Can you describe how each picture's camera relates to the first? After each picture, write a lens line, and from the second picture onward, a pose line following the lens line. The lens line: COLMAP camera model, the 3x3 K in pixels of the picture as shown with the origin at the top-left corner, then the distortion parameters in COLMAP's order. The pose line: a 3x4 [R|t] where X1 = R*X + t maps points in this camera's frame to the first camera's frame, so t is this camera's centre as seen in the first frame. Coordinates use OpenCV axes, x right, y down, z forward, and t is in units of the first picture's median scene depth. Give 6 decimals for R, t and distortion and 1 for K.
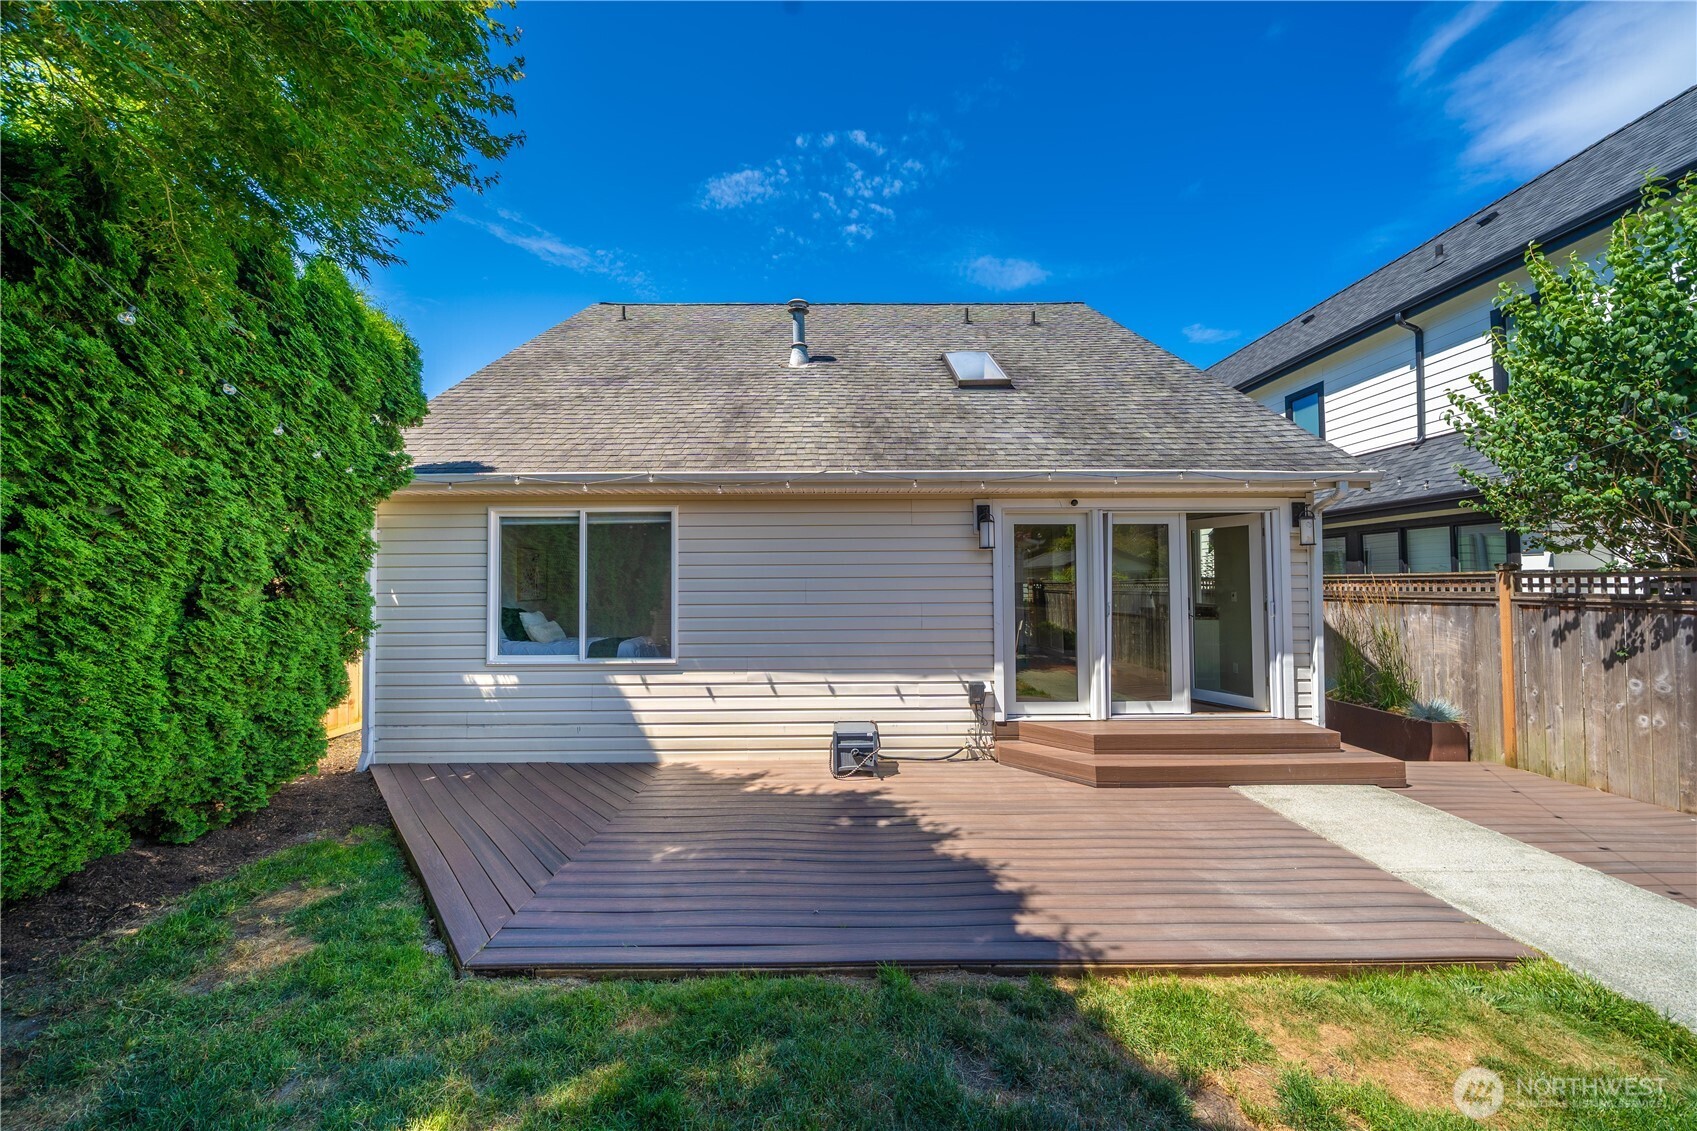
lens RADIAL K [[578.3, 0, 837.7], [0, 578.3, 574.3], [0, 0, 1]] dist [-0.003721, -0.000091]
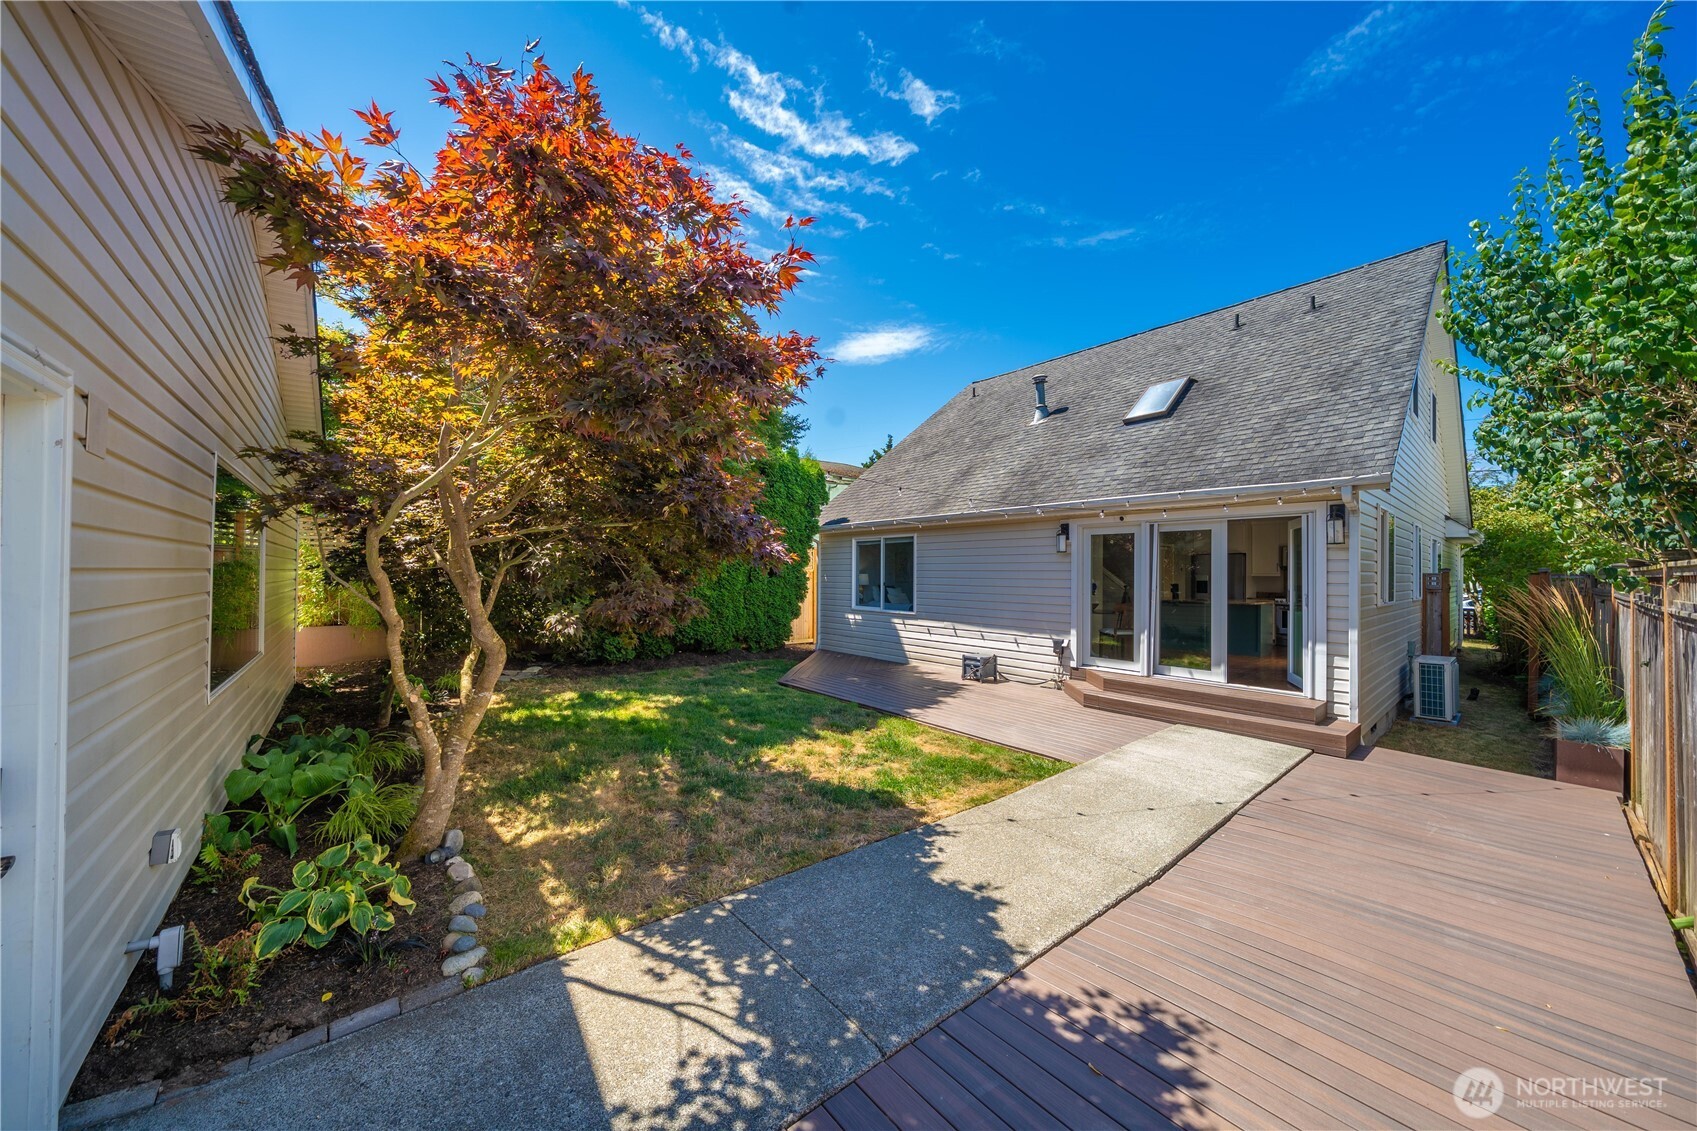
lens RADIAL K [[578.3, 0, 837.7], [0, 578.3, 574.3], [0, 0, 1]] dist [-0.003721, -0.000091]
pose [[0.632393, 0.011724, -0.774559, 1.052008], [0.001784, 0.999861, 0.016591, -0.013298], [0.774645, -0.011874, 0.632284, -0.423185]]
